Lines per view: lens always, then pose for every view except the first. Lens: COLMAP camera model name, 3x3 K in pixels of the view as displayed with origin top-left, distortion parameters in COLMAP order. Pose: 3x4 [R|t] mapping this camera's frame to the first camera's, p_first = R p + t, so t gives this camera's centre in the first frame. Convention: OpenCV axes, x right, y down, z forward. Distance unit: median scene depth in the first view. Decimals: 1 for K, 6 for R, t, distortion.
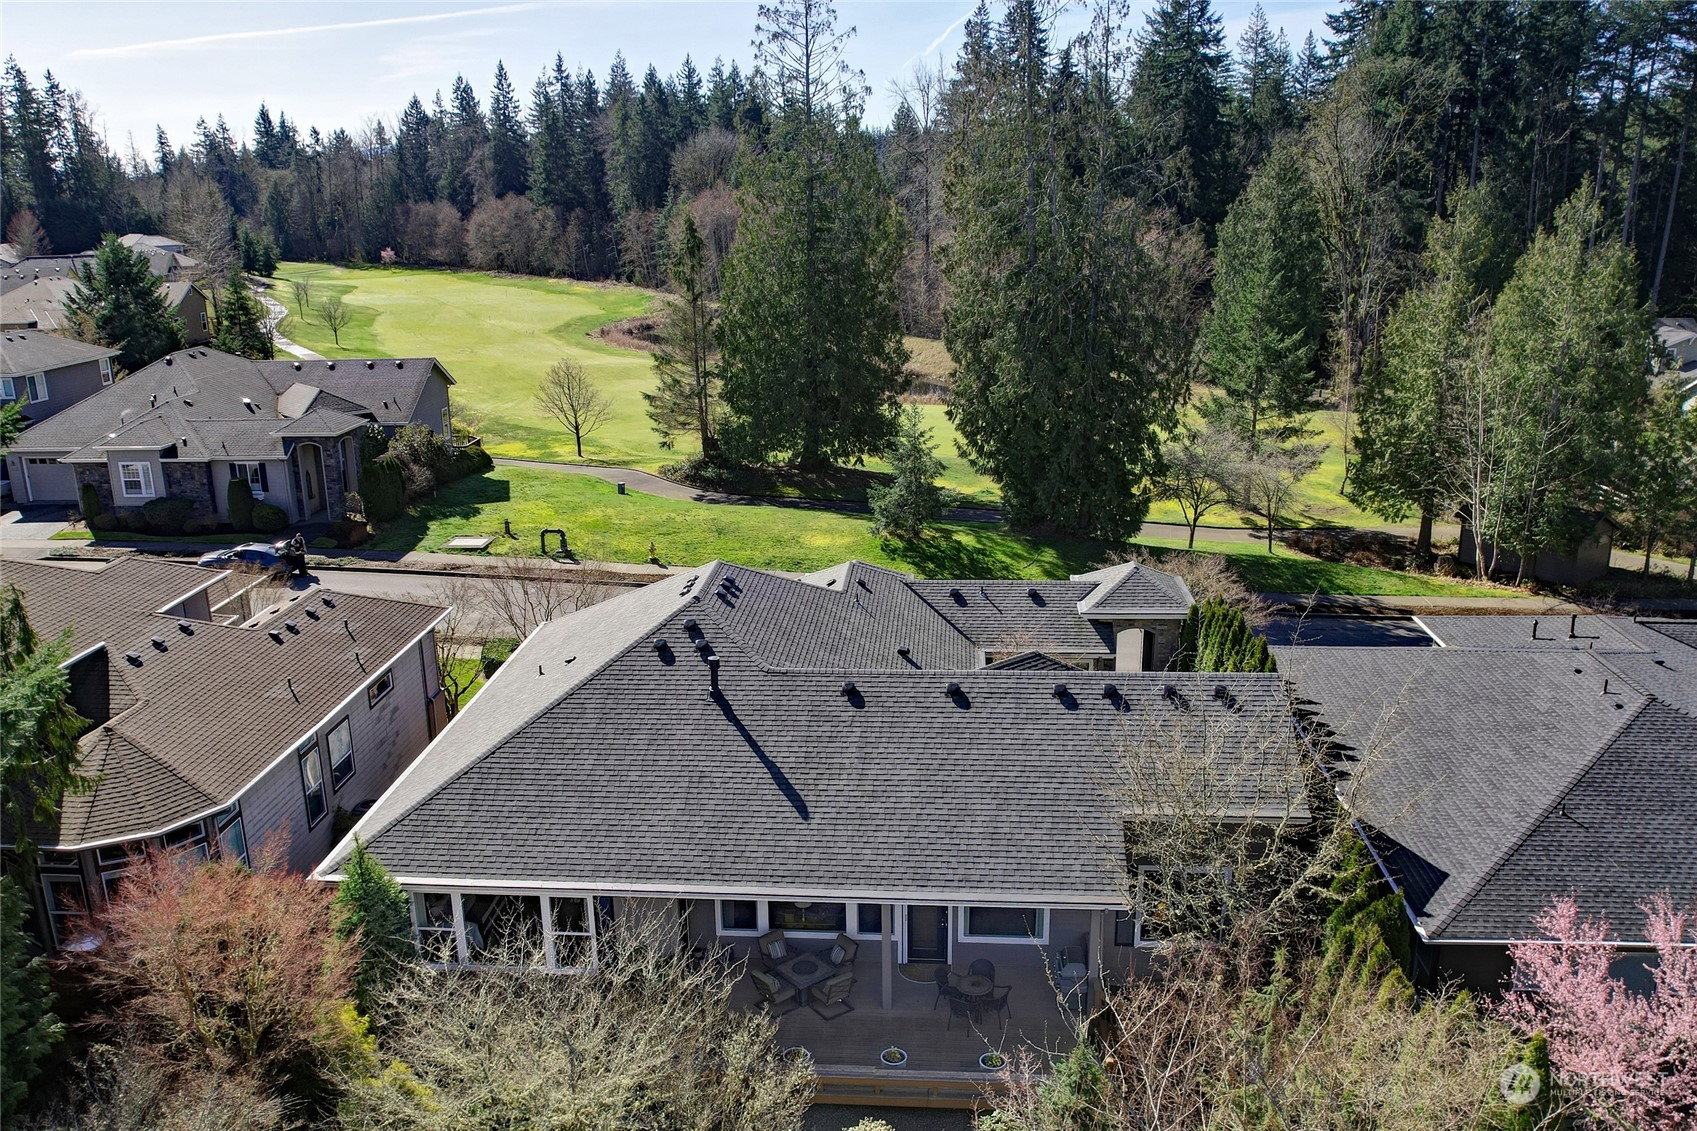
lens RADIAL K [[1253.1, 0, 851.6], [0, 1253.1, 622.4], [0, 0, 1]] dist [-0.069583, 0.040759]
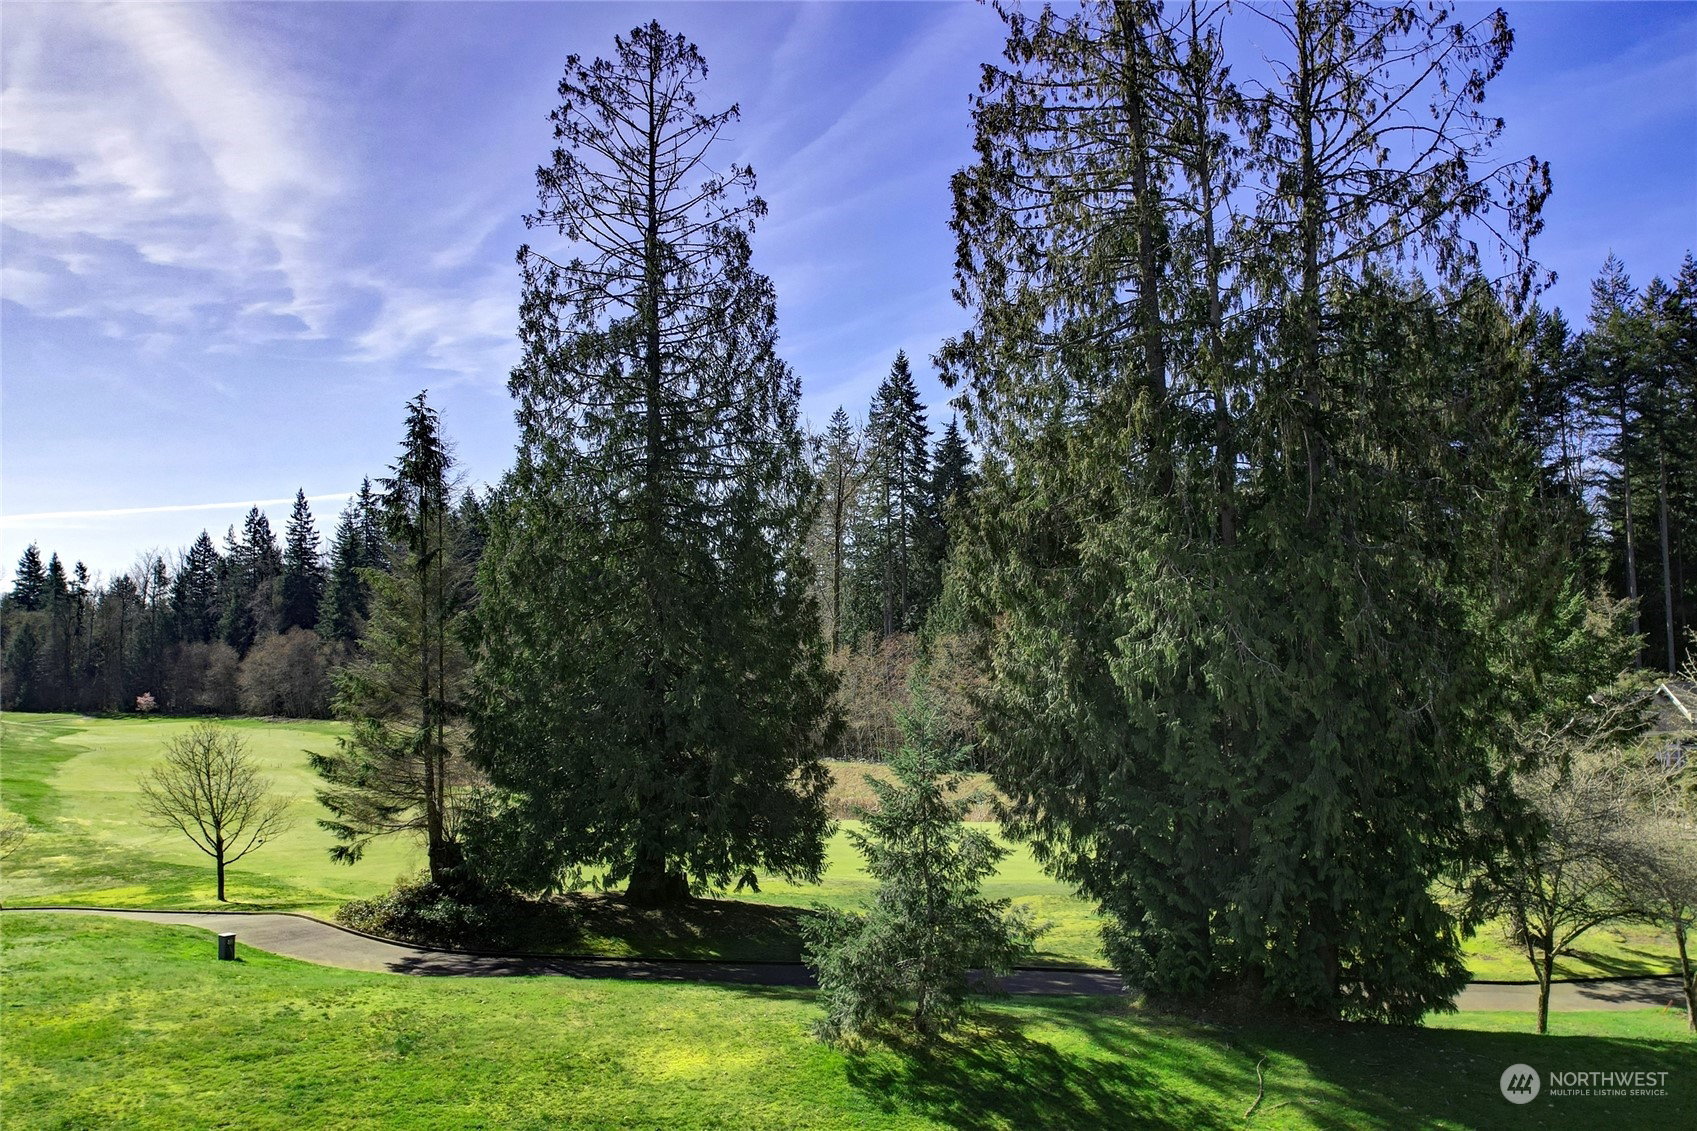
lens RADIAL K [[1253.1, 0, 851.6], [0, 1253.1, 622.4], [0, 0, 1]] dist [-0.069583, 0.040759]
pose [[0.991195, -0.001720, 0.132400, -0.018690], [0.050770, 0.928431, -0.368020, -0.039228], [-0.122291, 0.371502, 0.920343, 0.495159]]
